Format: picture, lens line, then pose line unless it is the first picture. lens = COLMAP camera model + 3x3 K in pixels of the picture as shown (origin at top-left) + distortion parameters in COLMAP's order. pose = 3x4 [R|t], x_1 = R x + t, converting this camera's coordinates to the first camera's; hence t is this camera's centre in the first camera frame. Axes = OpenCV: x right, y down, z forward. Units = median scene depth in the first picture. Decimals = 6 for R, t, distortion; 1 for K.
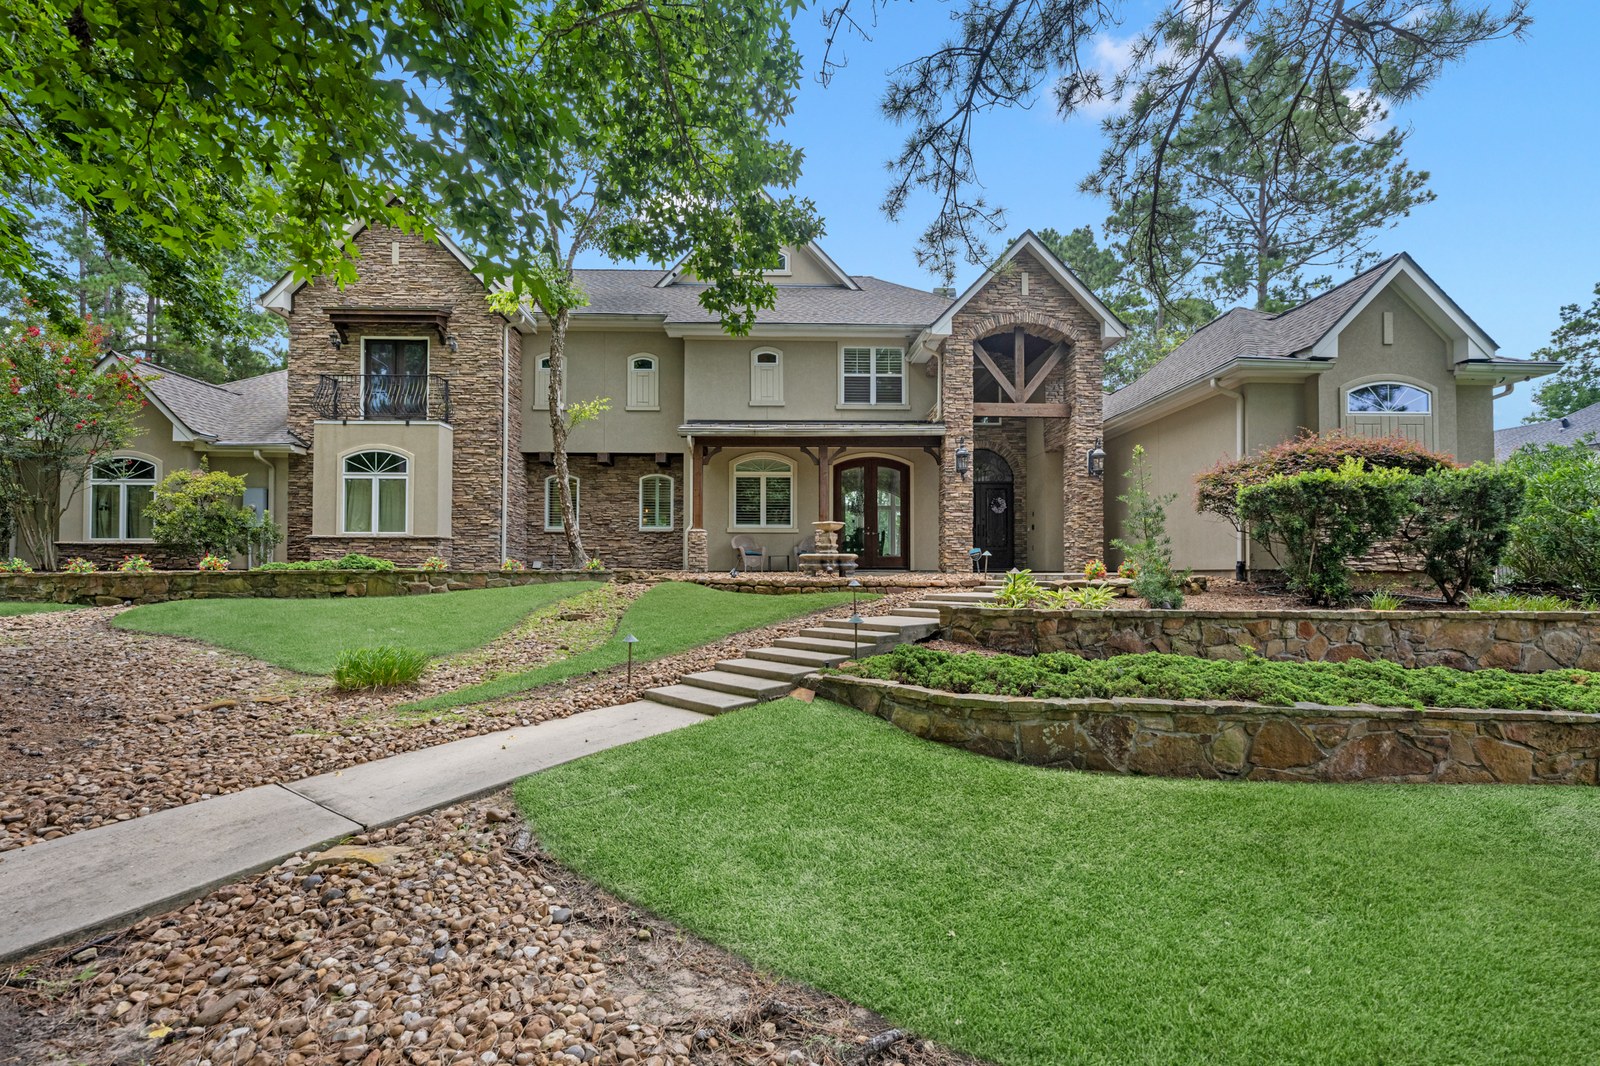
lens RADIAL K [[657.5, 0, 801.2], [0, 657.5, 559.2], [0, 0, 1]] dist [0.000831, -0.000040]
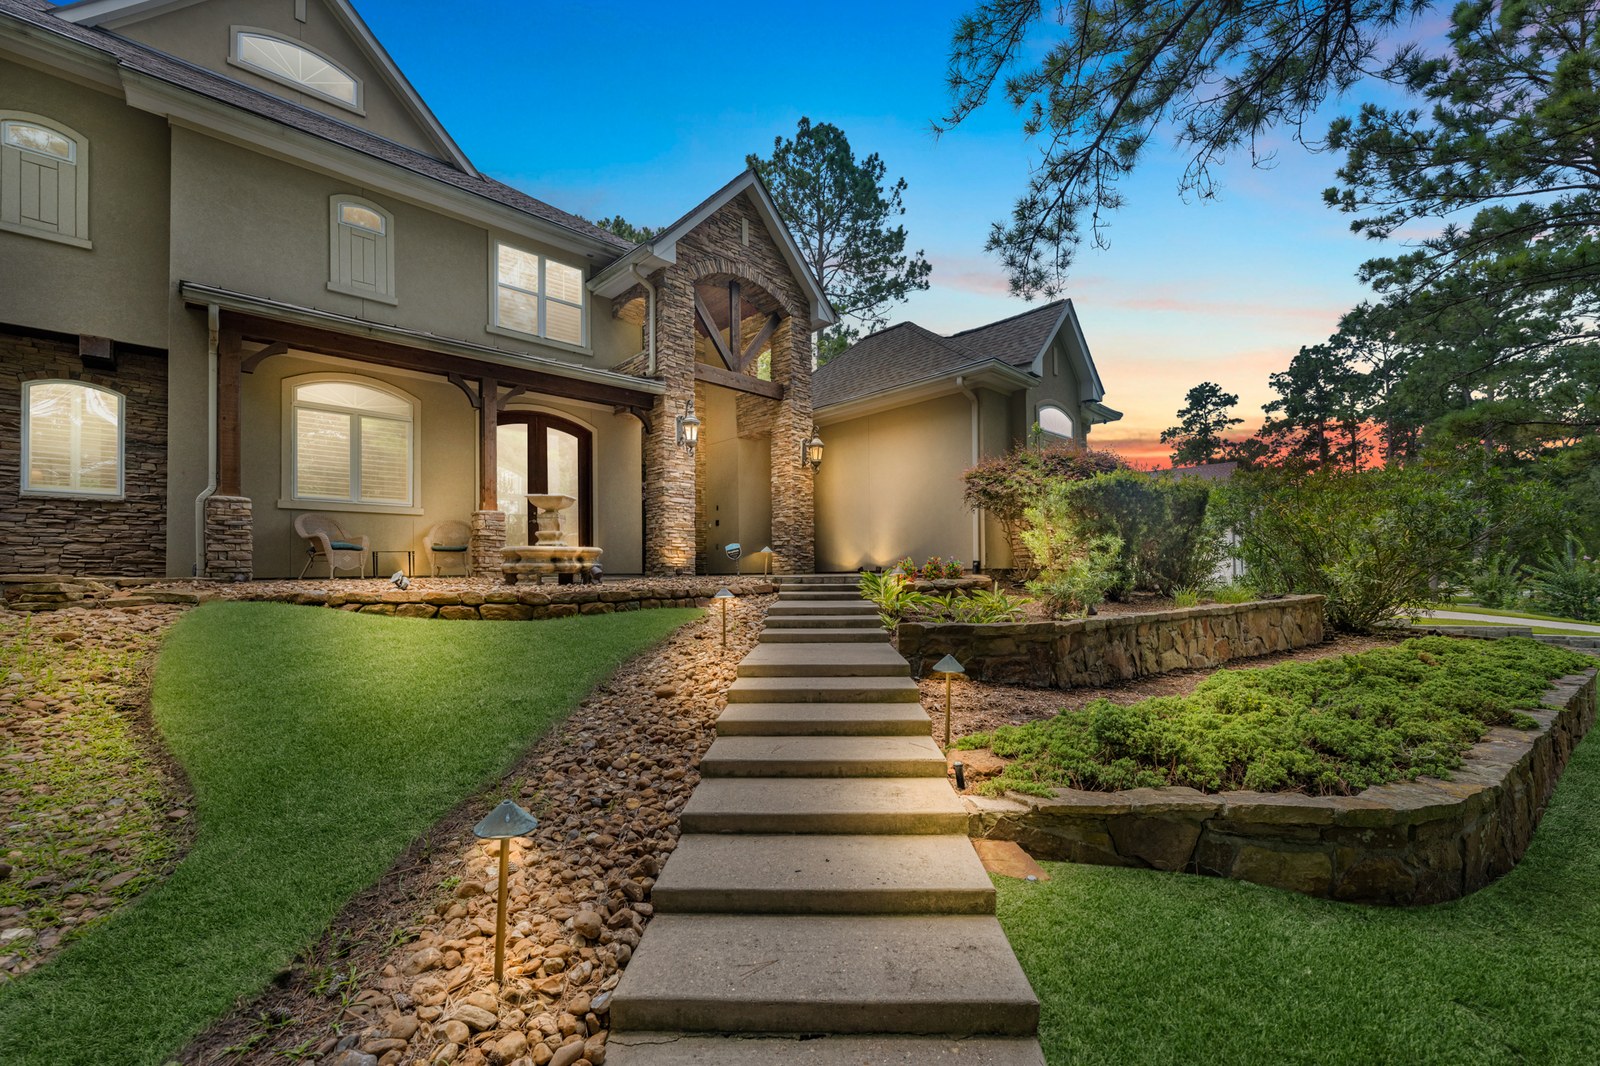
lens RADIAL K [[657.5, 0, 801.2], [0, 657.5, 559.2], [0, 0, 1]] dist [0.000831, -0.000040]
pose [[0.748861, 0.005388, 0.662705, -0.162269], [-0.000079, 0.999968, -0.008041, 0.006796], [-0.662727, 0.005969, 0.748837, 0.325422]]
